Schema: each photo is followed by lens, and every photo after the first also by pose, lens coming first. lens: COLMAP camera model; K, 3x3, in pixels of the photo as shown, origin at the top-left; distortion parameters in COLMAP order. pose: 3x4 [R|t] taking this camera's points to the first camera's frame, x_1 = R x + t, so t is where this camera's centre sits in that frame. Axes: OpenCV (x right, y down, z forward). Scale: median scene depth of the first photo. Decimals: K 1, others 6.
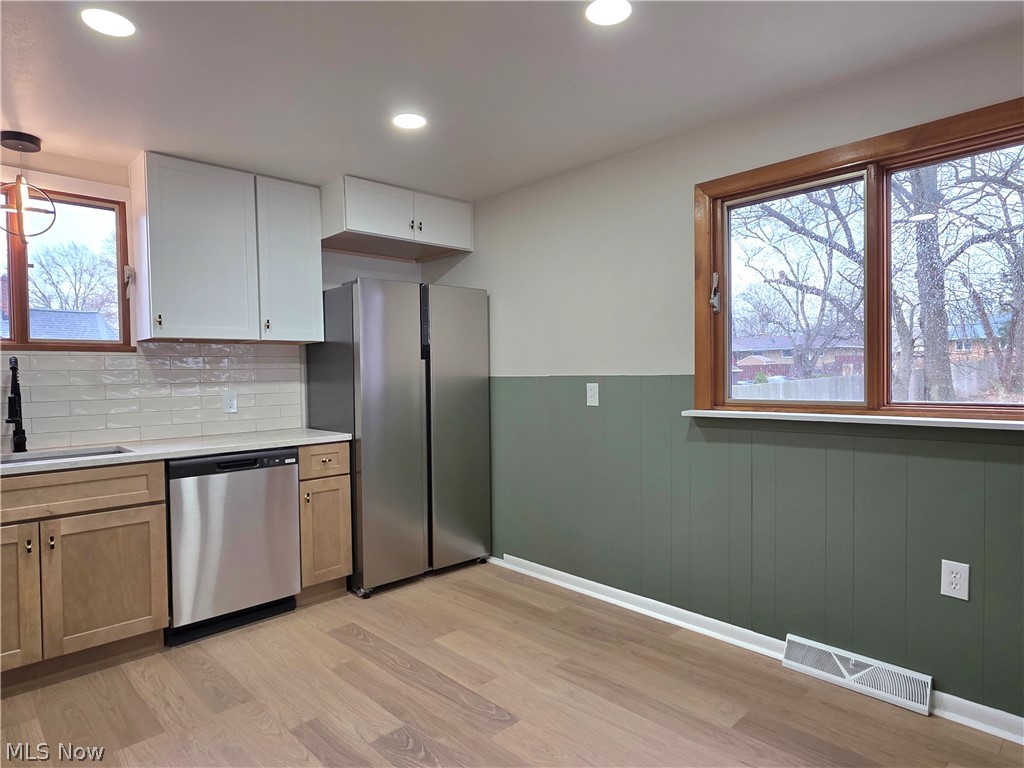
lens RADIAL K [[603.1, 0, 512.8], [0, 603.1, 383.7], [0, 0, 1]] dist [0.003379, -0.001065]
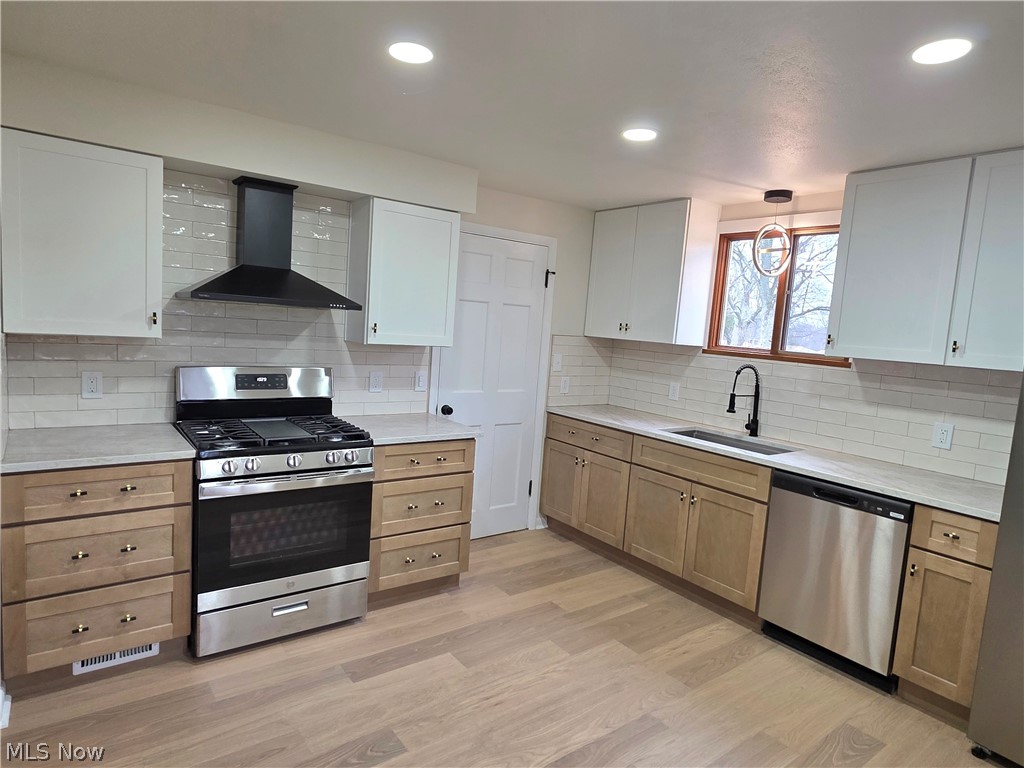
lens RADIAL K [[603.1, 0, 512.8], [0, 603.1, 386.0], [0, 0, 1]] dist [0.003379, -0.001065]
pose [[-0.125327, 0.113378, -0.985616, 0.557048], [-0.086234, 0.988444, 0.124669, -0.118534], [0.988361, 0.100618, -0.114102, 0.646986]]
